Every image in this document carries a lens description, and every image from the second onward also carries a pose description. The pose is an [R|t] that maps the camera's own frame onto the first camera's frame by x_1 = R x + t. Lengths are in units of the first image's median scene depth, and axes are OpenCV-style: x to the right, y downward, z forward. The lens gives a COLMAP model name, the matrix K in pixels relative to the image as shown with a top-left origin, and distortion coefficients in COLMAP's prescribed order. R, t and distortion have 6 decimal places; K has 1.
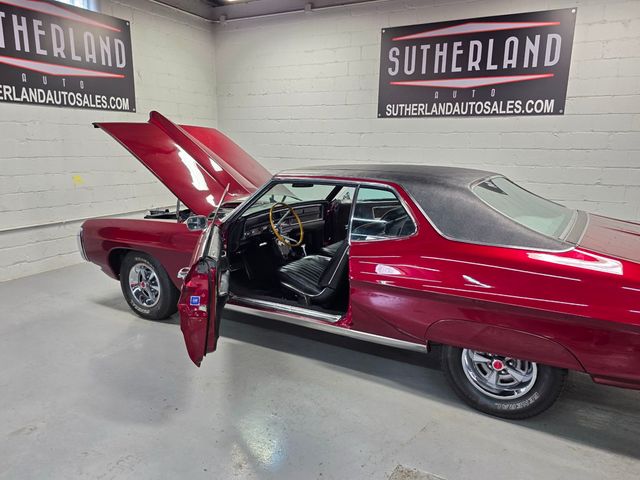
lens RADIAL K [[480.1, 0, 307.8], [0, 480.1, 246.3], [0, 0, 1]] dist [0.049072, -0.054888]
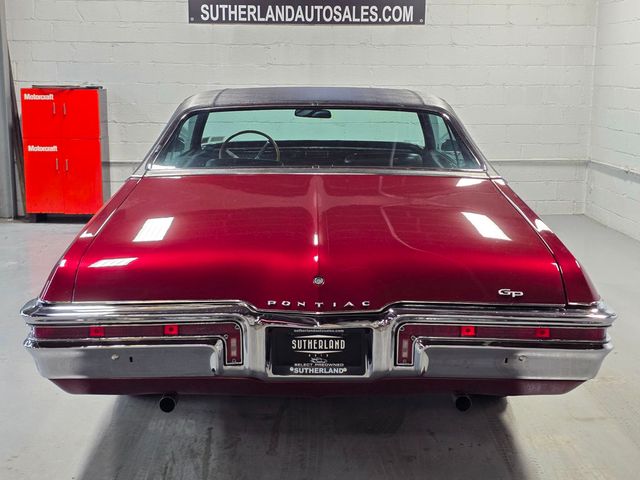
lens RADIAL K [[915.4, 0, 313.3], [0, 915.4, 246.9], [0, 0, 1]] dist [0.047134, 0.000000]
pose [[0.516485, 0.148678, -0.843290, 0.861247], [-0.174016, 0.982485, 0.066641, -0.017072], [0.838428, 0.112327, 0.533312, 0.199958]]
